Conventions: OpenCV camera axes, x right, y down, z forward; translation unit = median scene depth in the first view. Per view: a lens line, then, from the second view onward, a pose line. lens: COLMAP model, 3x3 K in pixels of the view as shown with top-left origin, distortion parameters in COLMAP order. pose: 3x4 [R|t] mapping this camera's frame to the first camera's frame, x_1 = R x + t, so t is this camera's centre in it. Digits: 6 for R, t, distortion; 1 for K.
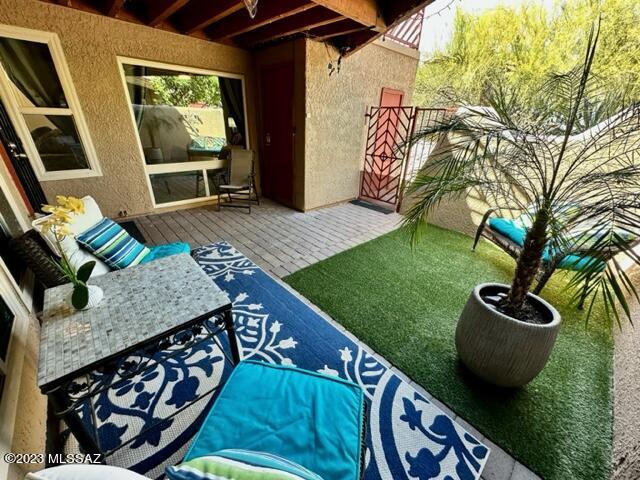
lens RADIAL K [[255.7, 0, 320.0], [0, 255.7, 240.0], [0, 0, 1]] dist [-0.002284, 0.000432]
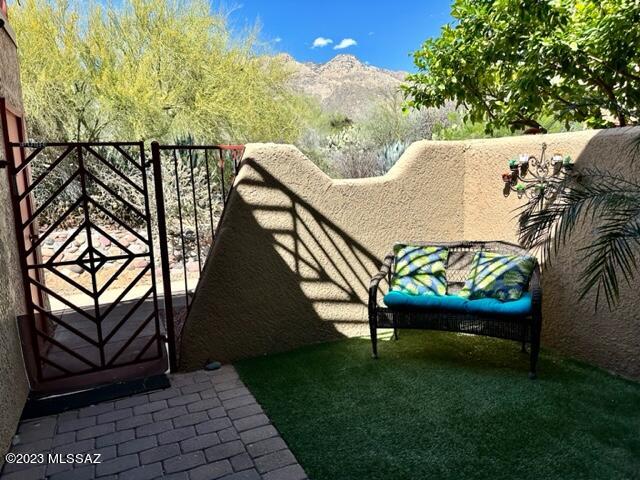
lens RADIAL K [[453.5, 0, 323.1], [0, 453.5, 241.8], [0, 0, 1]] dist [0.076043, -0.094449]
pose [[0.296091, -0.191148, 0.935838, -0.510975], [0.447653, 0.893275, 0.040820, -0.393970], [-0.843763, 0.406844, 0.350059, 0.799694]]
